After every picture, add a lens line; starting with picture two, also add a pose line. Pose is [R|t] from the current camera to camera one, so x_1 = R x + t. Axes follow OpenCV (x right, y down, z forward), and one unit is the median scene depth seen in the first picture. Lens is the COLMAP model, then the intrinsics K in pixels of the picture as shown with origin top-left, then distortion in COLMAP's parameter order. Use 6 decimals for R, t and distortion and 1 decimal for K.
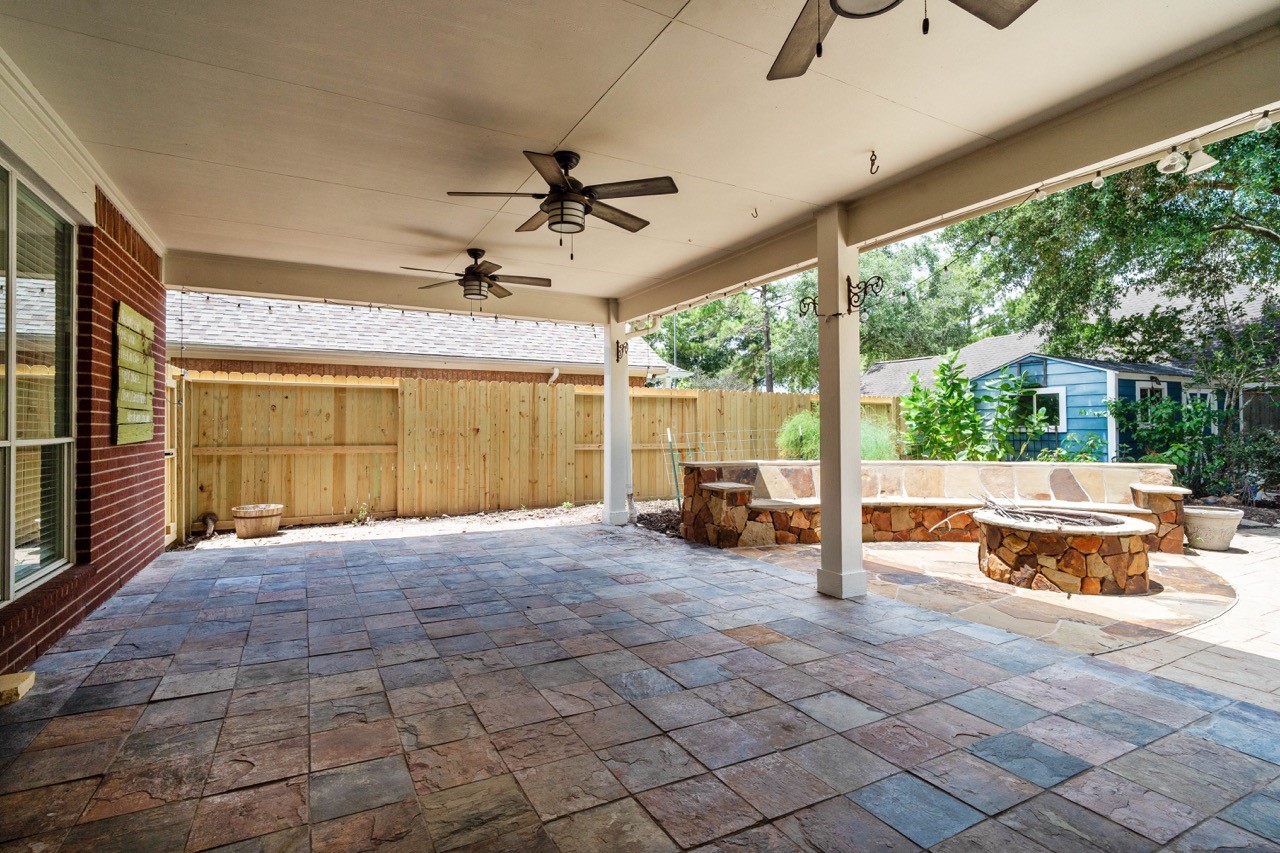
lens RADIAL K [[607.9, 0, 635.6], [0, 607.9, 427.4], [0, 0, 1]] dist [-0.003589, -0.002128]
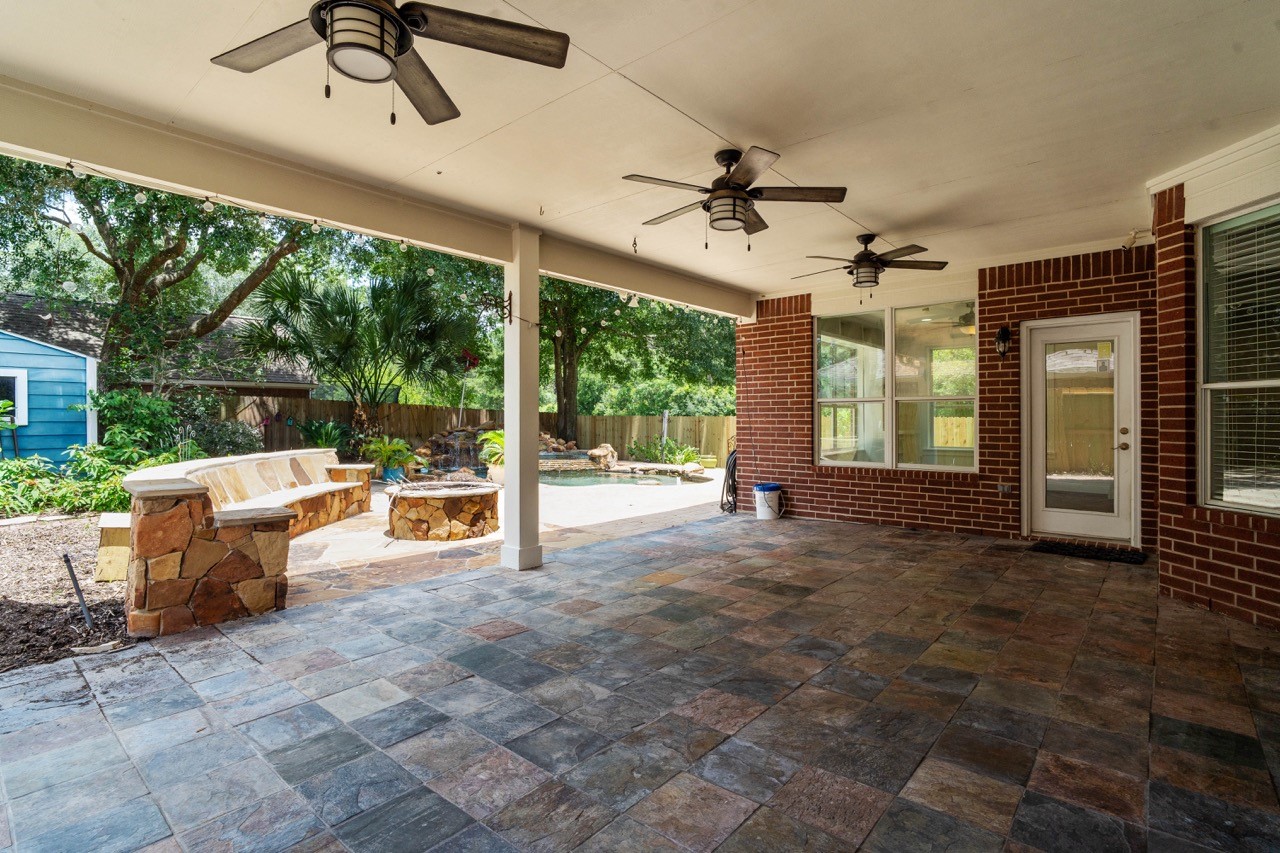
lens RADIAL K [[607.9, 0, 640.4], [0, 607.9, 422.0], [0, 0, 1]] dist [-0.003589, -0.002128]
pose [[-0.350908, -0.004119, 0.936401, -0.746681], [-0.001353, 0.999992, 0.003891, -0.002161], [-0.936409, 0.000099, -0.350911, 1.100909]]
